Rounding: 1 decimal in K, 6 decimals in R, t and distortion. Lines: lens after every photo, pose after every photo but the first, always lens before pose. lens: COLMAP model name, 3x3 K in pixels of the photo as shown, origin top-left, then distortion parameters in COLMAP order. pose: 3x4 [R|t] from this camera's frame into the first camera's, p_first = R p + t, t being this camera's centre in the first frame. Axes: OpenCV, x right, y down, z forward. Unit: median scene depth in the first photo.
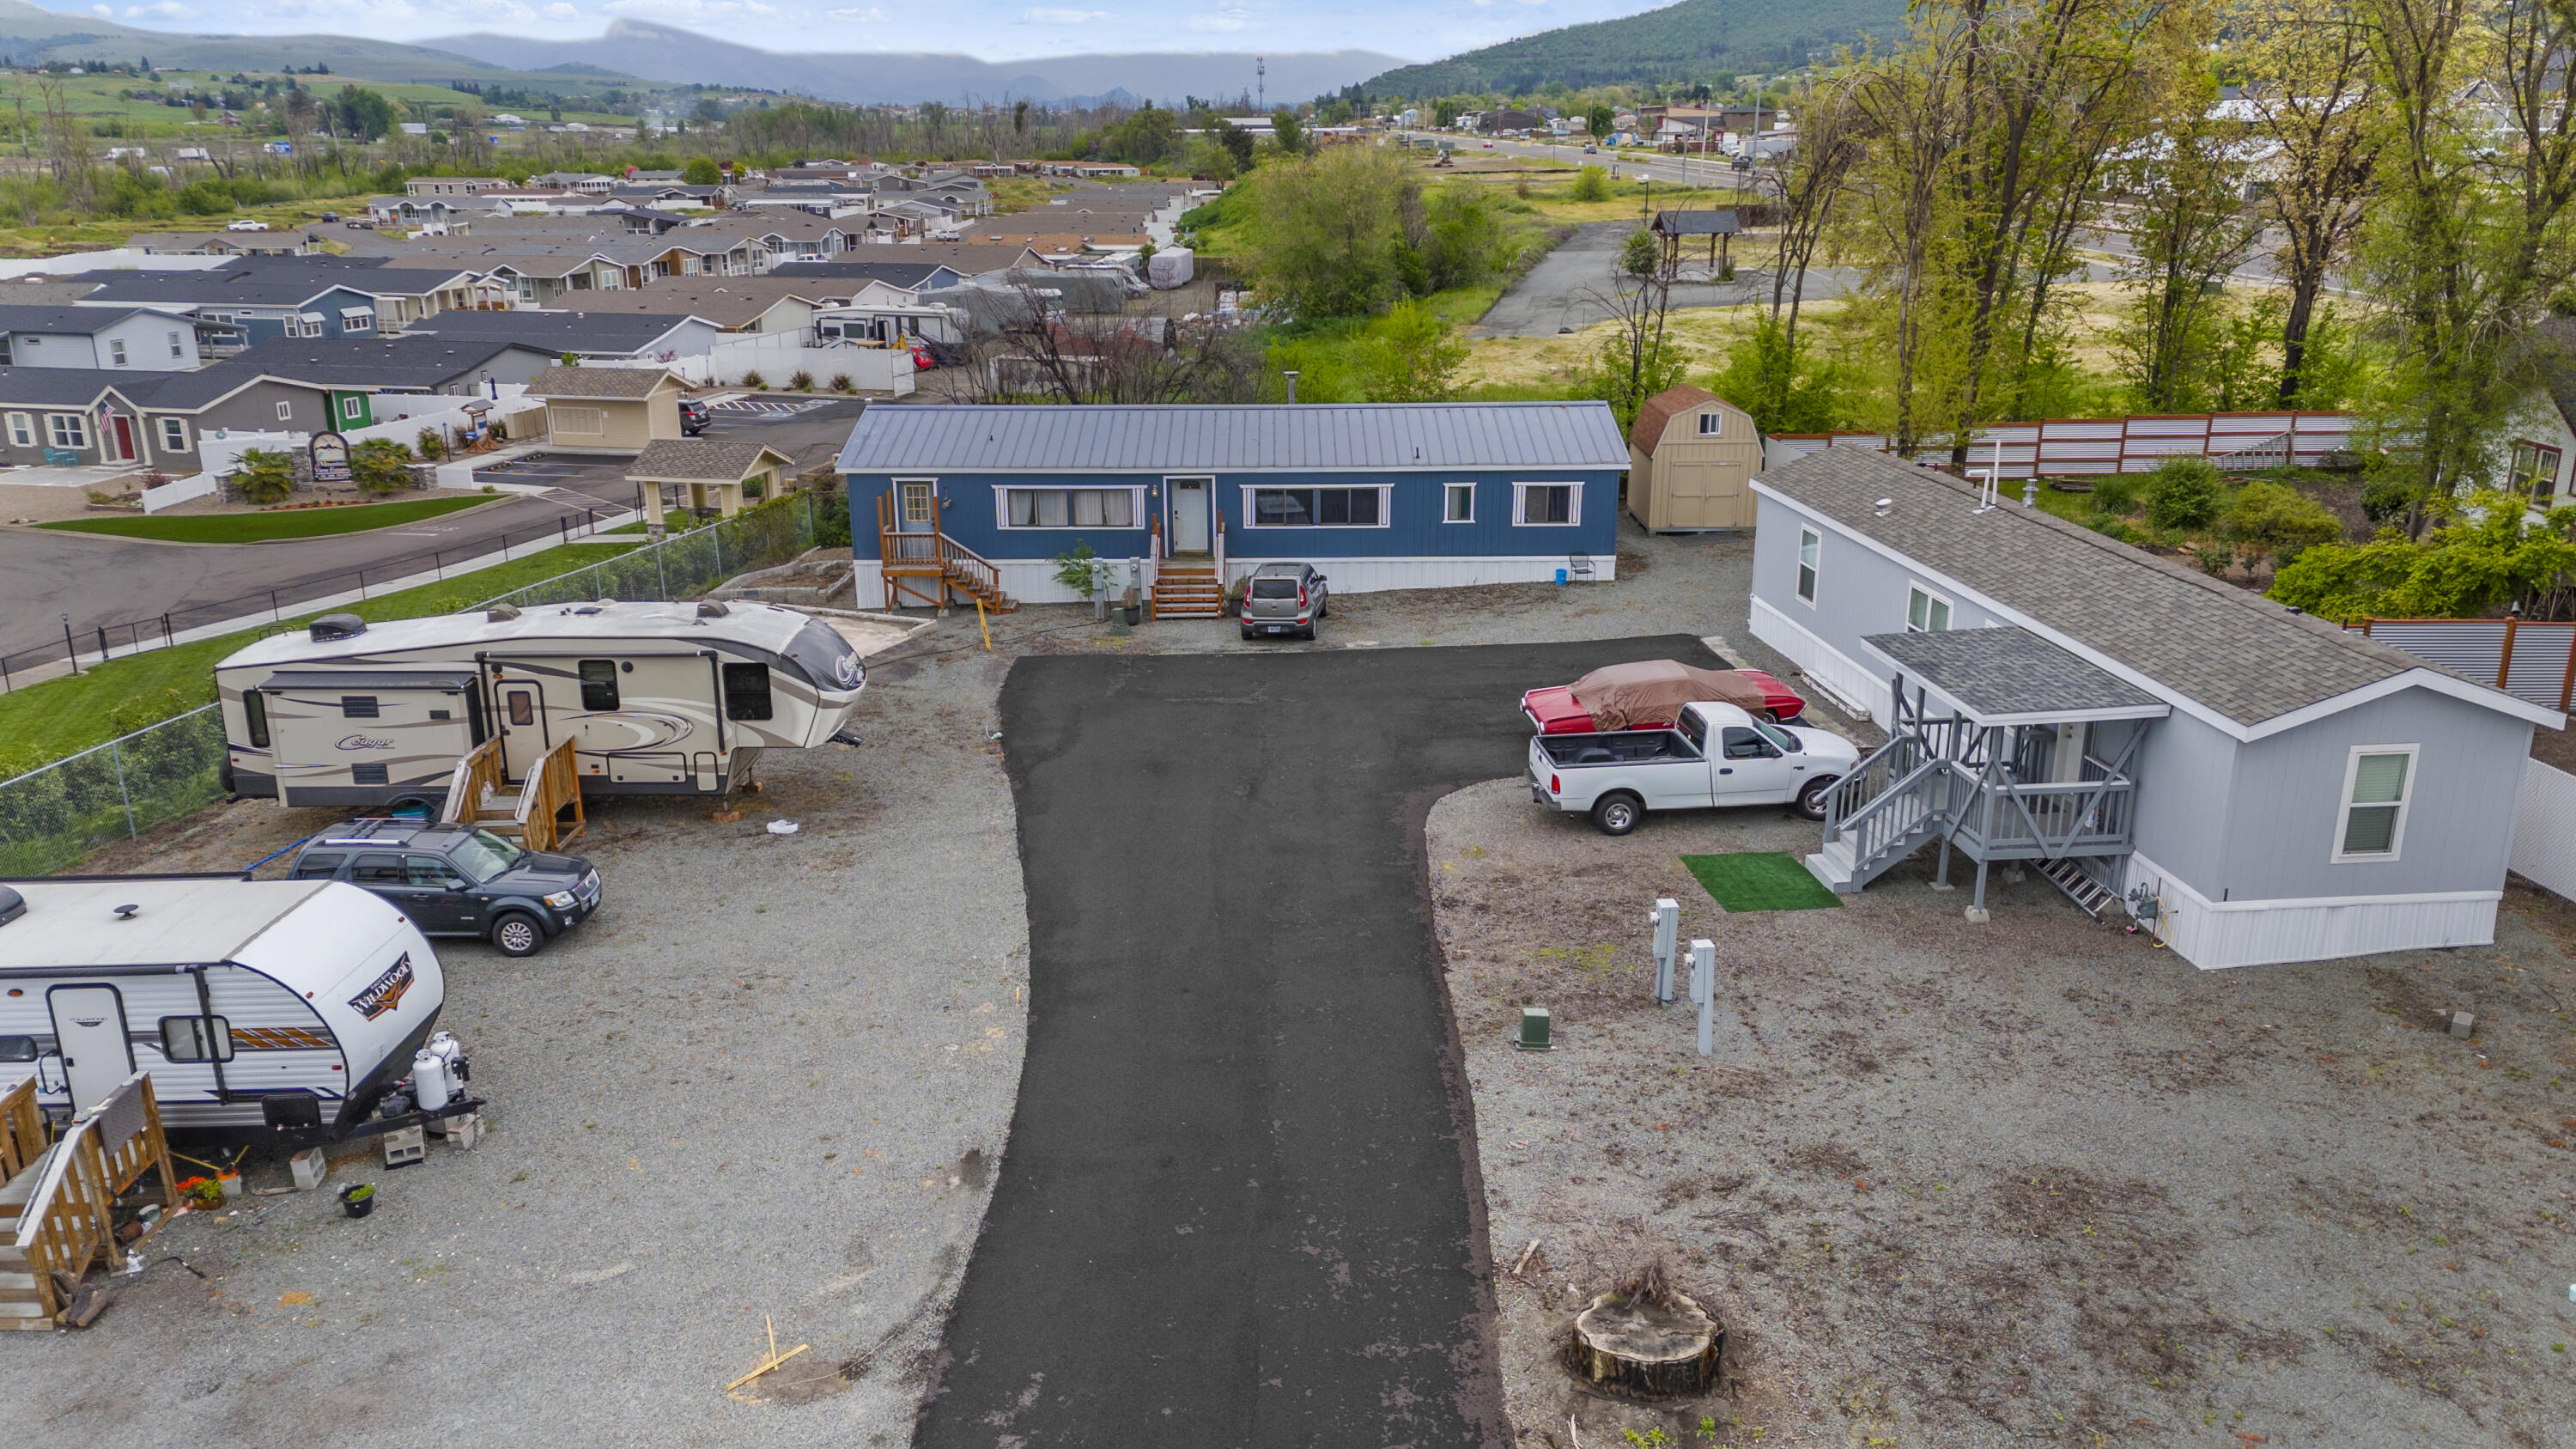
lens RADIAL K [[1896.7, 0, 1293.2], [0, 1896.7, 727.6], [0, 0, 1]] dist [0.061311, -0.028539]
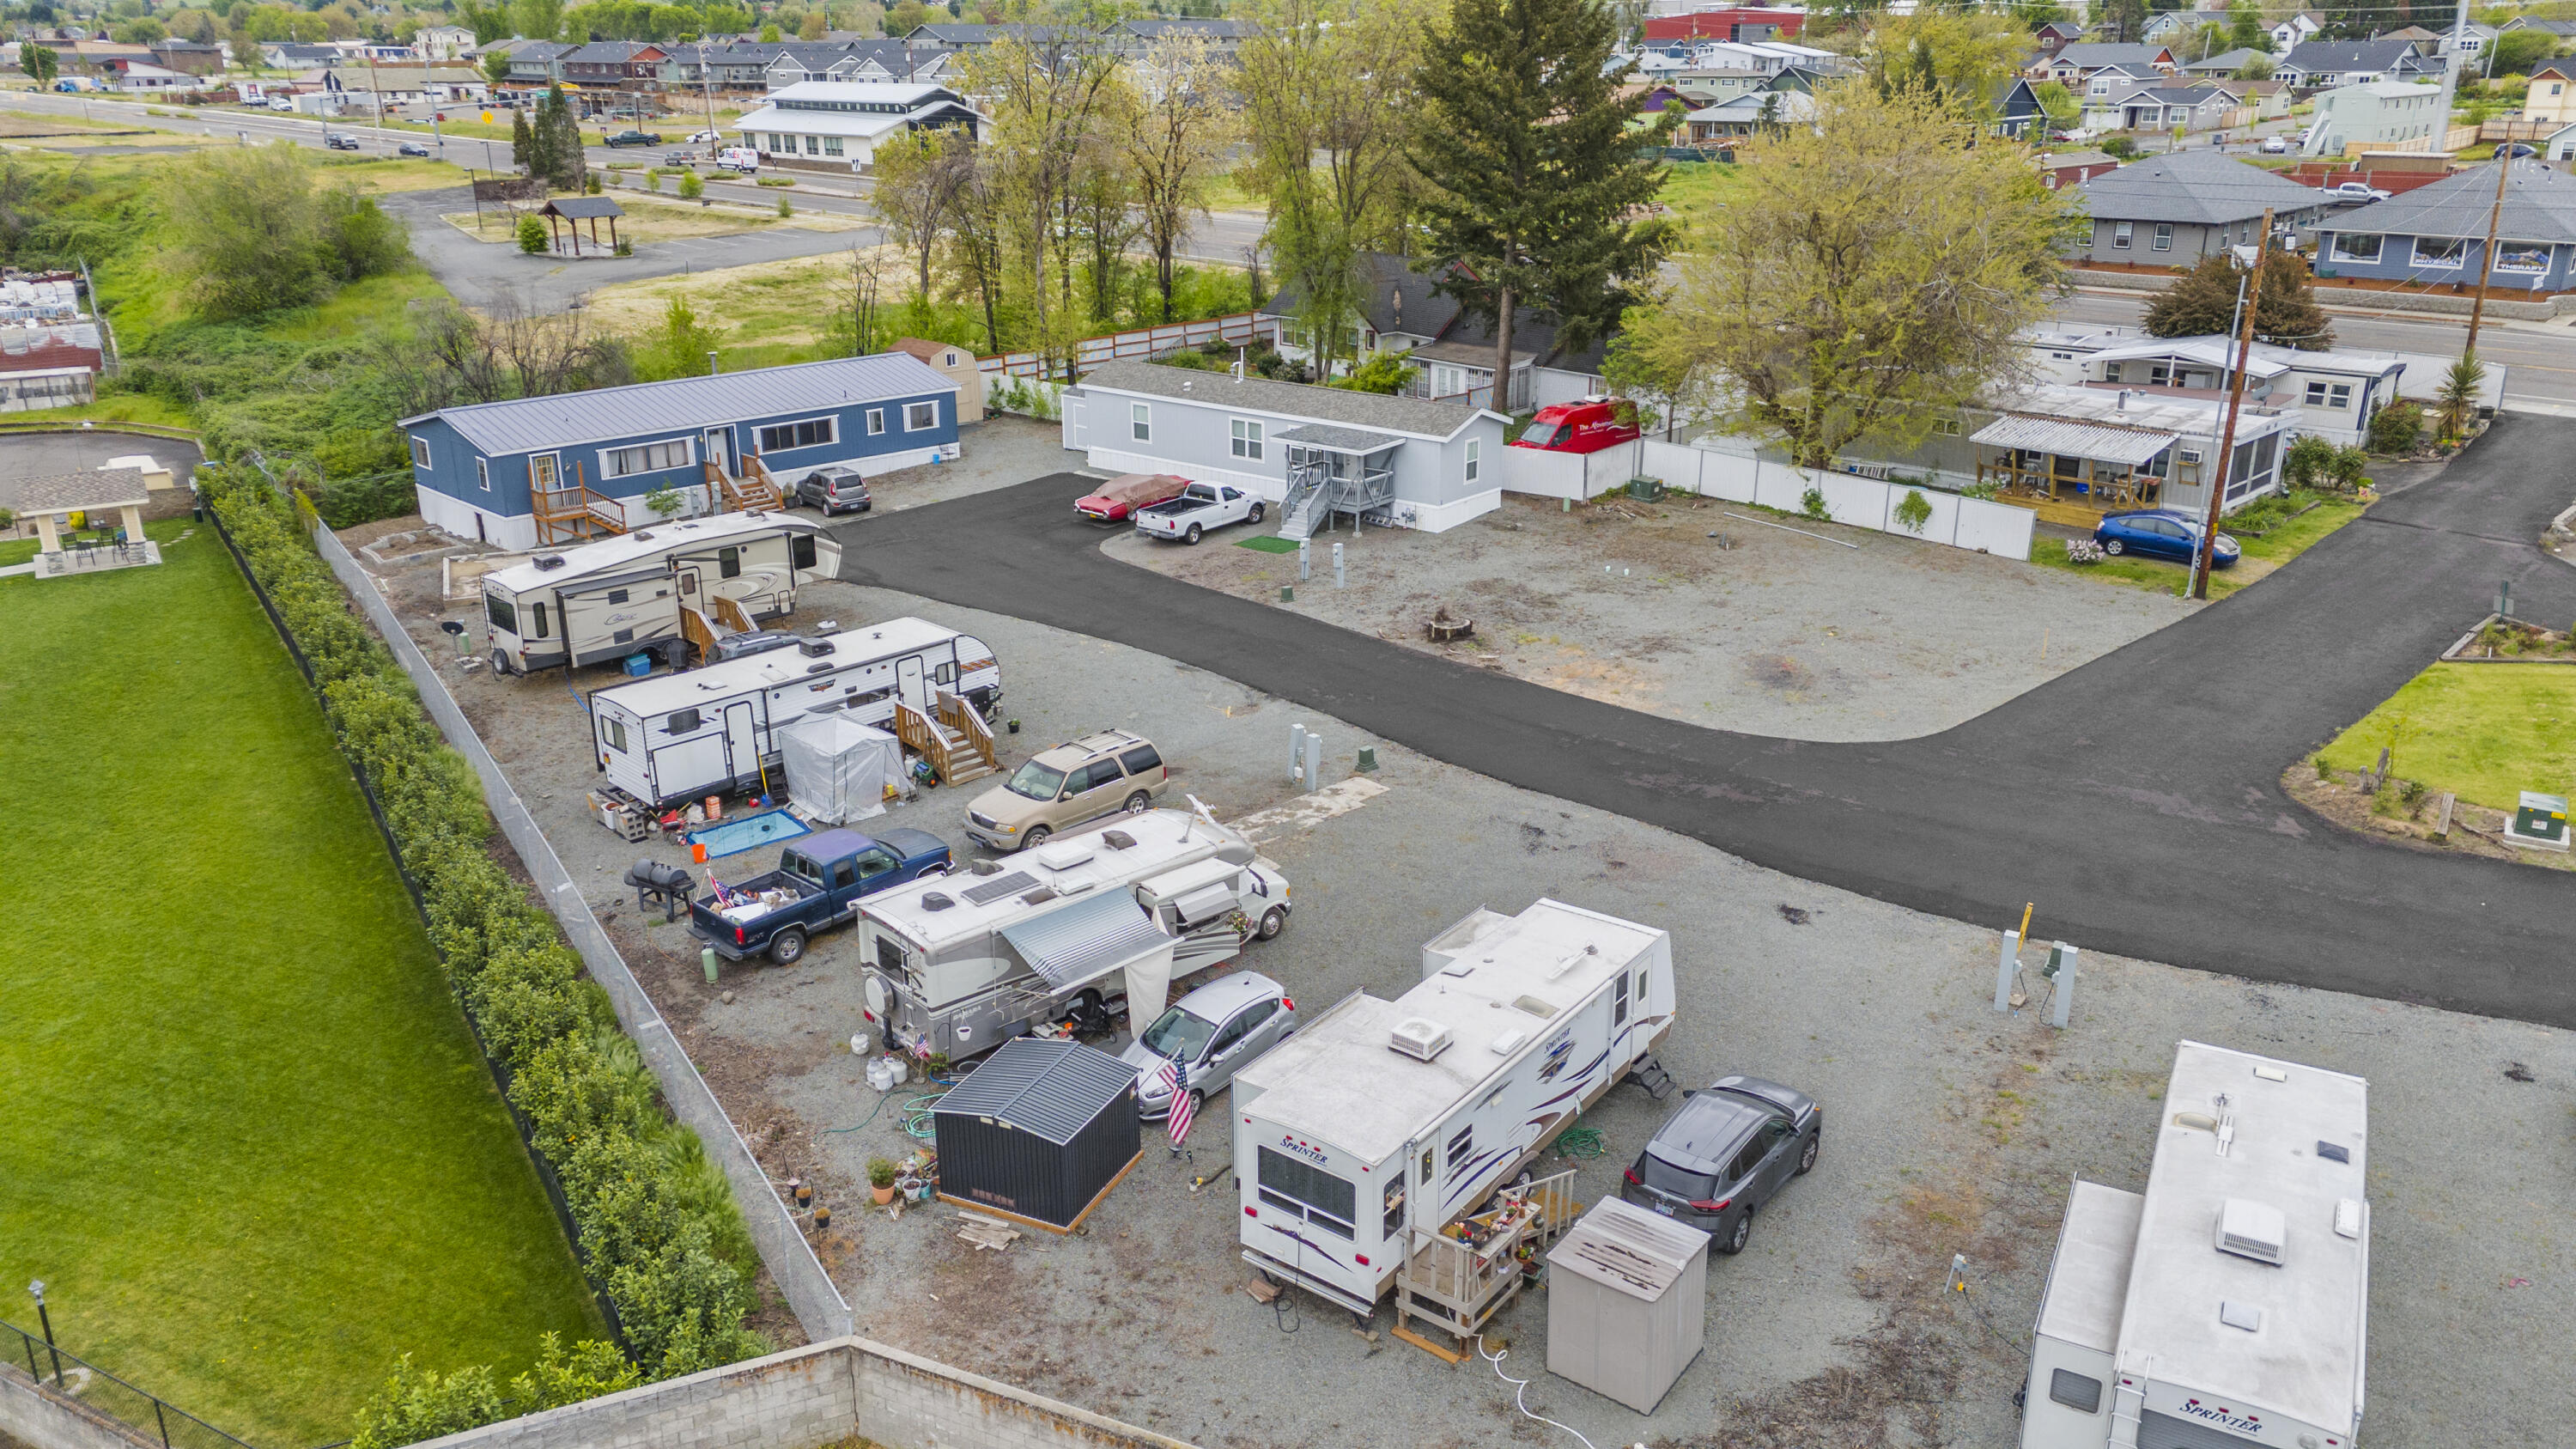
lens RADIAL K [[1896.7, 0, 1300.0], [0, 1896.7, 724.5], [0, 0, 1]] dist [0.061311, -0.028539]
pose [[0.703459, -0.233314, 0.671349, -1.201423], [0.209924, 0.970648, 0.117365, 0.026572], [-0.679027, 0.058371, 0.731789, -0.629437]]
